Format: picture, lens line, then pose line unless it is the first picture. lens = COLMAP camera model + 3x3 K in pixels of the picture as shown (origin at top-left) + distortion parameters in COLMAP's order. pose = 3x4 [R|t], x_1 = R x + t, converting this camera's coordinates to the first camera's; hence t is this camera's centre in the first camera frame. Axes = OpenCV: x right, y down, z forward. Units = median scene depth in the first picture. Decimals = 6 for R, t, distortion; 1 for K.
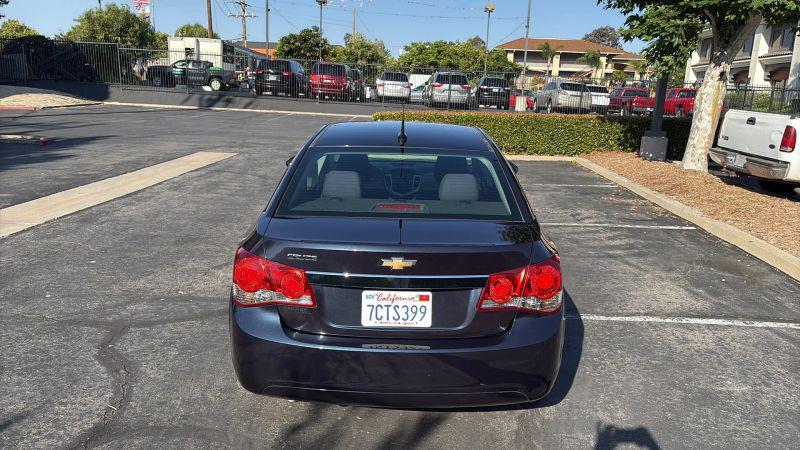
lens RADIAL K [[576.3, 0, 403.7], [0, 576.3, 223.2], [0, 0, 1]] dist [0.053741, -0.058059]
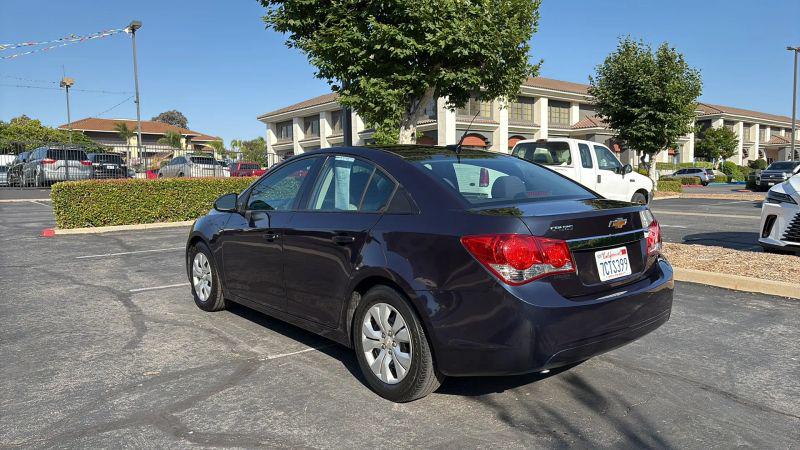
lens RADIAL K [[576.3, 0, 395.8], [0, 576.3, 229.0], [0, 0, 1]] dist [0.053741, -0.058059]
pose [[0.767597, -0.099725, 0.633127, -0.435016], [0.179580, 0.981718, -0.063089, 0.028099], [-0.615261, 0.162124, 0.771473, 0.128628]]
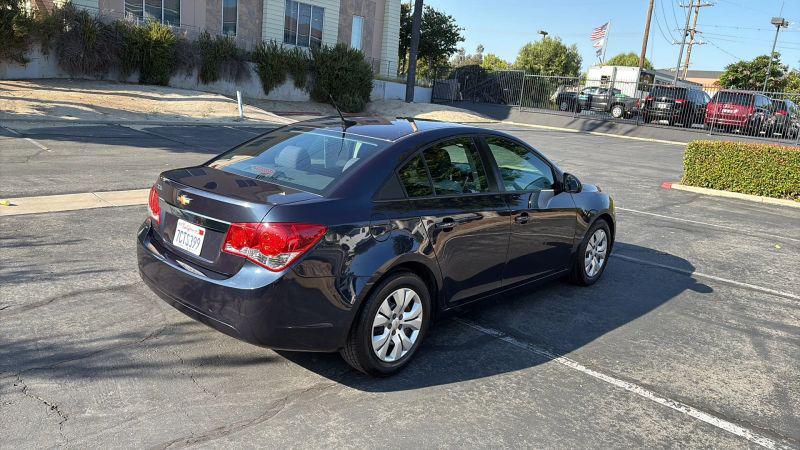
lens RADIAL K [[576.3, 0, 392.0], [0, 576.3, 220.0], [0, 0, 1]] dist [0.053741, -0.058059]
pose [[0.730419, 0.171195, -0.661197, 0.454885], [-0.207035, 0.978026, 0.024518, -0.005652], [0.650865, 0.118982, 0.749812, 0.122482]]
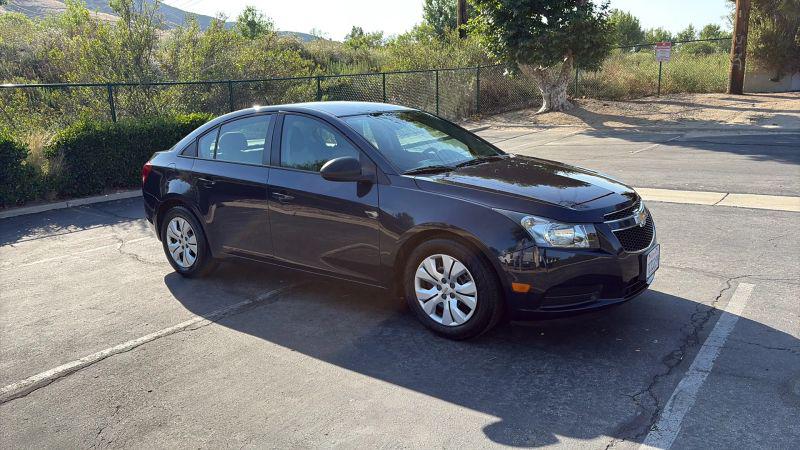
lens RADIAL K [[576.3, 0, 399.5], [0, 576.3, 219.8], [0, 0, 1]] dist [0.053741, -0.058059]
pose [[-0.587952, 0.163555, -0.792188, 0.566573], [-0.164623, 0.934655, 0.315150, -0.220673], [0.791967, 0.315706, -0.522607, 1.156318]]
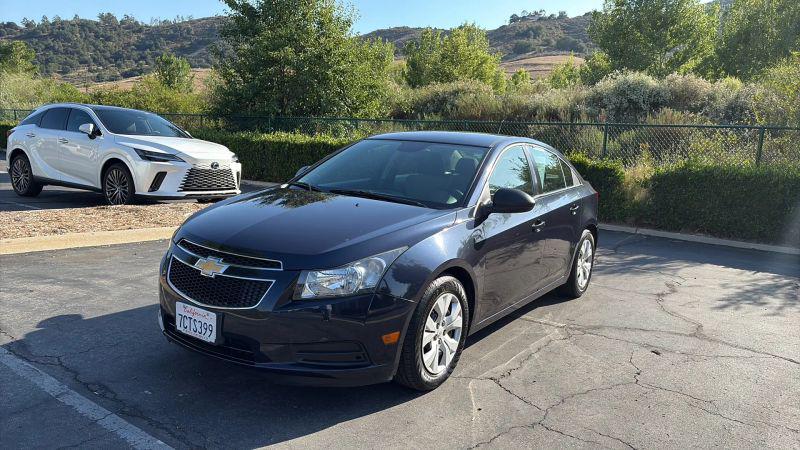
lens RADIAL K [[576.3, 0, 401.8], [0, 576.3, 231.5], [0, 0, 1]] dist [0.053741, -0.058059]
pose [[-0.835273, -0.163225, 0.525049, -0.349744], [0.046110, 0.930762, 0.362706, -0.266380], [-0.547899, 0.327168, -0.769914, 1.301758]]
